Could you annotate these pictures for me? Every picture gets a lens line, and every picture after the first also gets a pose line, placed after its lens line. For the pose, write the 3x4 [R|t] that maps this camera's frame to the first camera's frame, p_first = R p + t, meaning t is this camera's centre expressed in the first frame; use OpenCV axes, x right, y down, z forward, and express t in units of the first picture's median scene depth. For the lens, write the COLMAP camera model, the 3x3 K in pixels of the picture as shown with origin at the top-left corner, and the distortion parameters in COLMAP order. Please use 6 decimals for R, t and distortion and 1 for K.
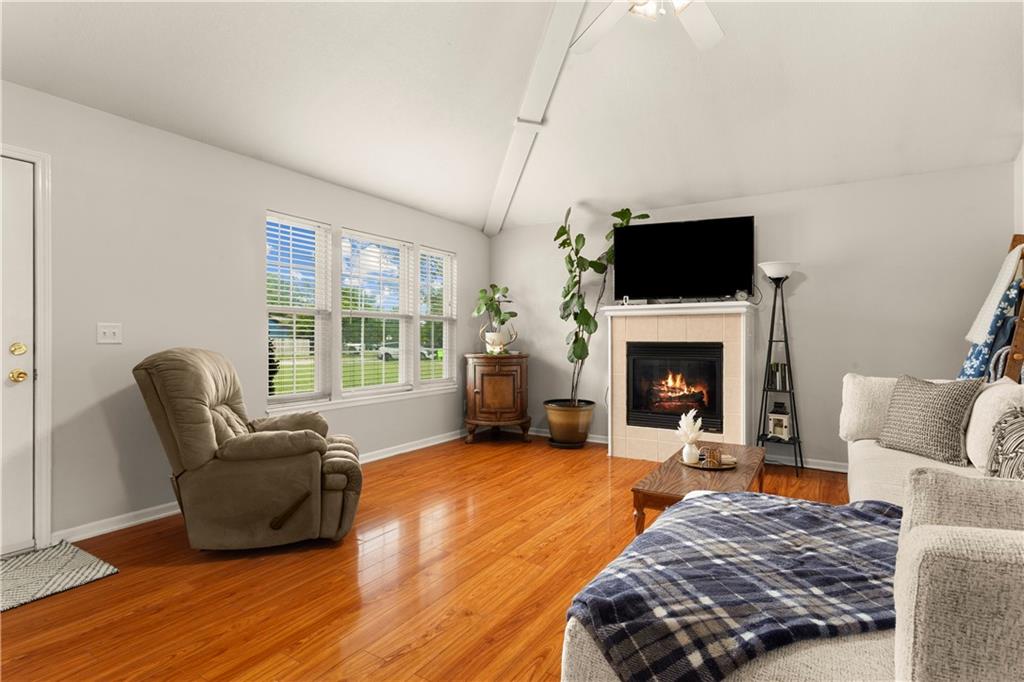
lens RADIAL K [[508.5, 0, 517.4], [0, 508.5, 341.0], [0, 0, 1]] dist [0.000180, 0.000574]
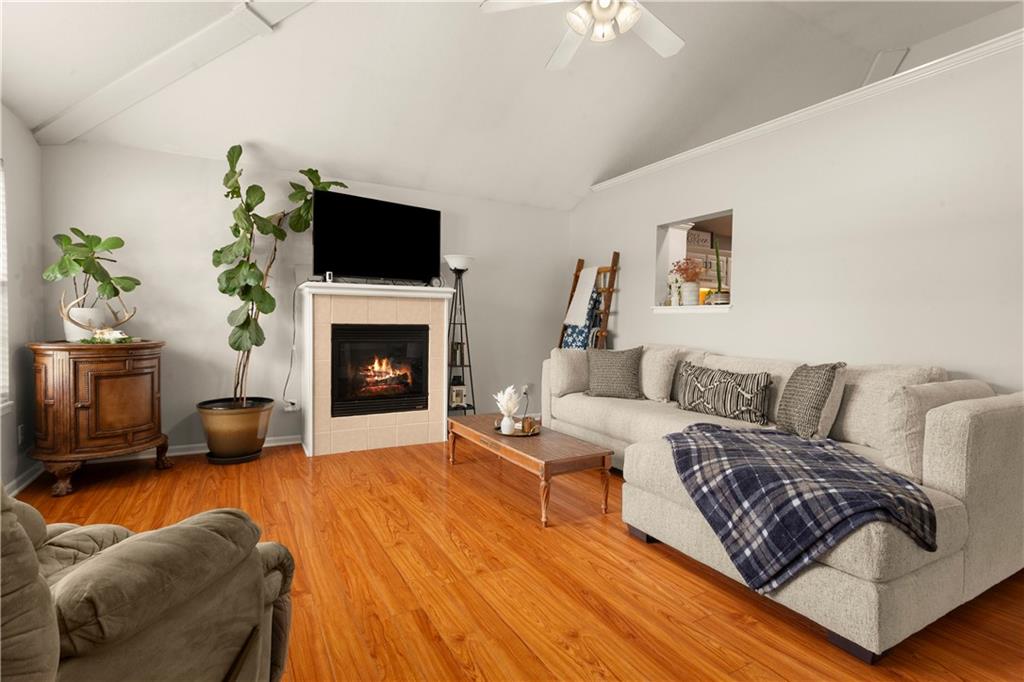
lens RADIAL K [[497.0, 0, 518.4], [0, 497.0, 342.5], [0, 0, 1]] dist [0.003460, 0.000875]
pose [[0.480983, -0.031491, 0.876164, -0.414542], [-0.006186, 0.999208, 0.039309, -0.002276], [-0.876708, -0.024327, 0.480407, 0.319323]]
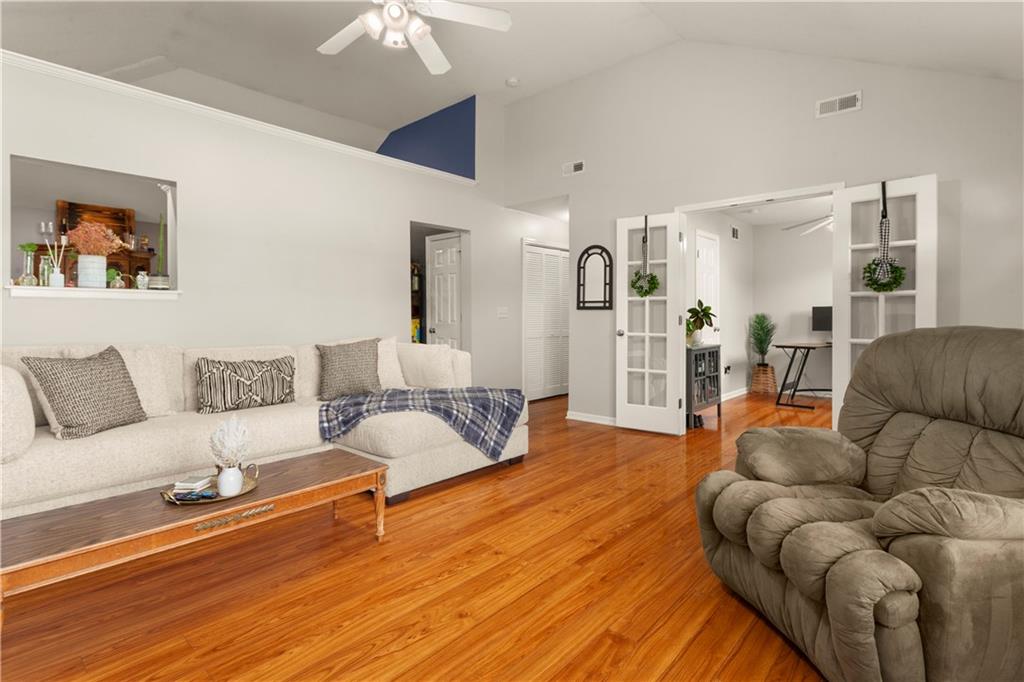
lens RADIAL K [[499.1, 0, 515.8], [0, 499.1, 310.1], [0, 0, 1]] dist [0.001069, 0.001149]
pose [[-0.983419, -0.000020, 0.181350, -0.111769], [-0.000469, 0.999997, -0.002432, -0.005739], [-0.181349, -0.002477, -0.983416, 1.109543]]
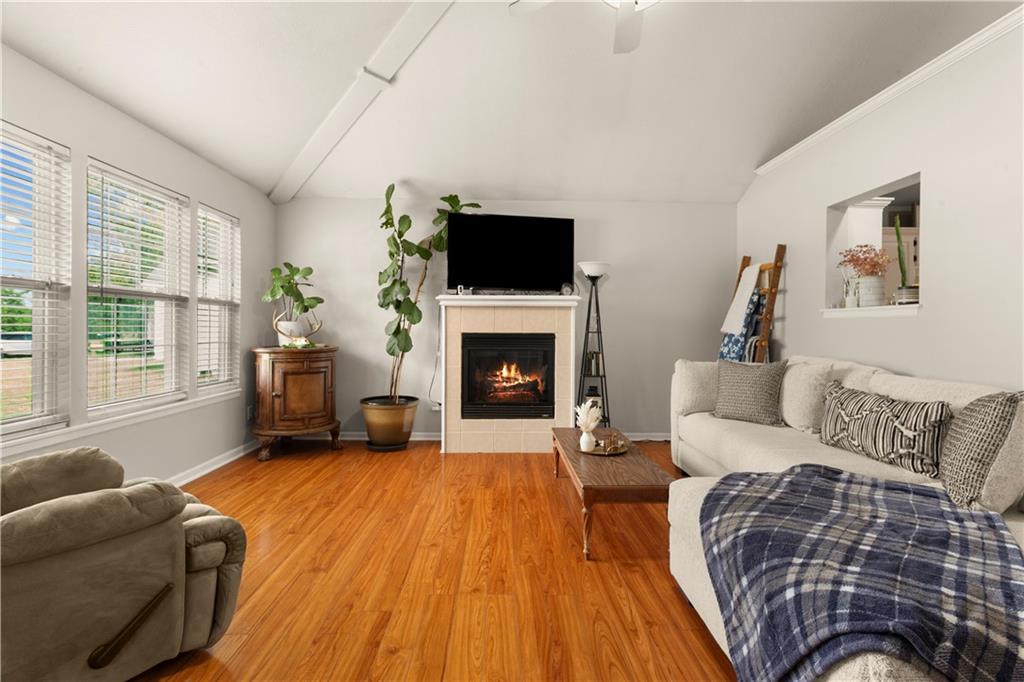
lens RADIAL K [[494.7, 0, 518.7], [0, 494.7, 332.5], [0, 0, 1]] dist [0.001329, -0.000670]
pose [[0.834790, -0.000991, 0.550567, -0.227722], [-0.001037, 0.999994, 0.003373, -0.002539], [-0.550567, -0.003387, 0.834784, 0.165927]]
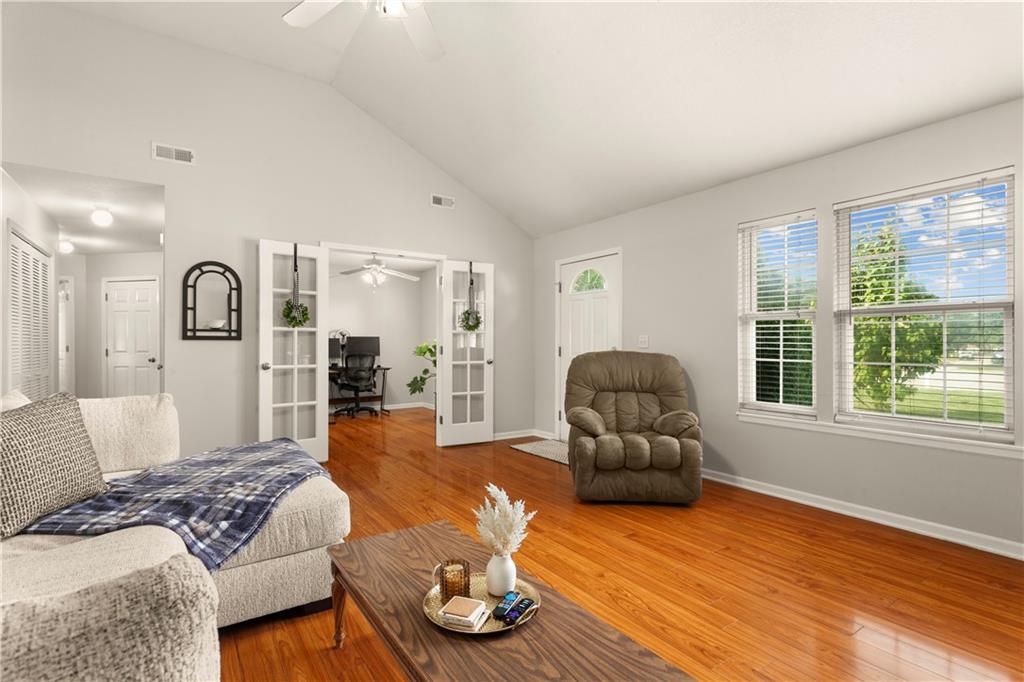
lens RADIAL K [[495.9, 0, 512.0], [0, 495.9, 341.0], [0, 0, 1]] dist [-0.002359, -0.000102]
pose [[-0.420588, -0.008132, -0.907215, 0.546236], [-0.005106, 0.999965, -0.006597, -0.004499], [0.907237, 0.001858, -0.420615, 0.845269]]
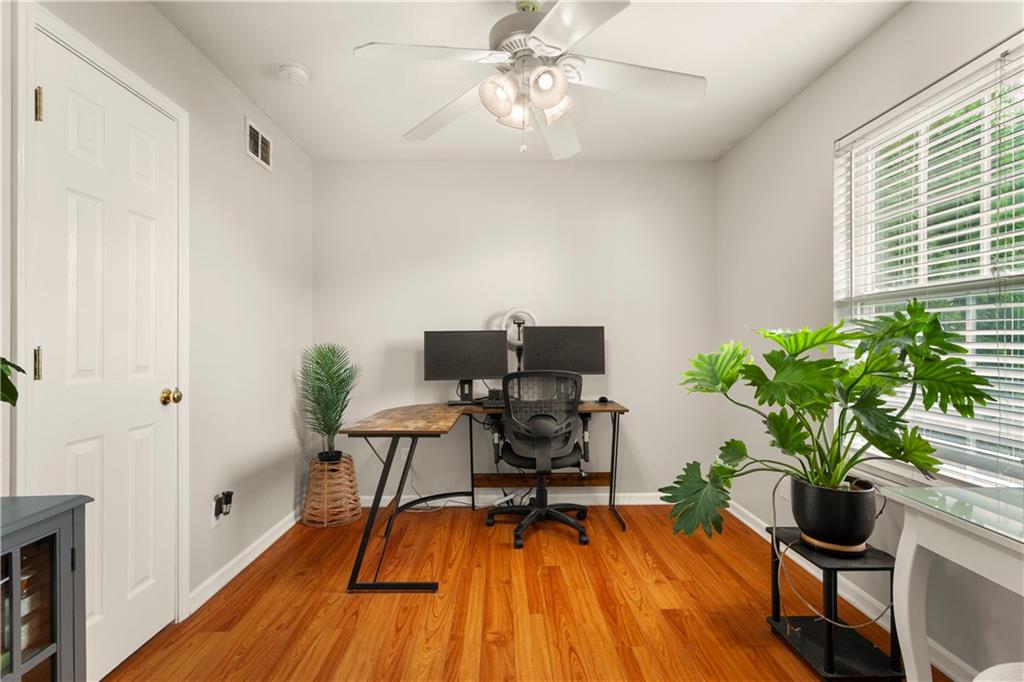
lens RADIAL K [[495.9, 0, 512.0], [0, 495.9, 341.0], [0, 0, 1]] dist [-0.002359, -0.000102]
pose [[-0.843557, -0.004288, -0.537023, -0.433483], [-0.006927, 0.999972, 0.002896, -0.009016], [0.536995, 0.006163, -0.843563, 0.152688]]
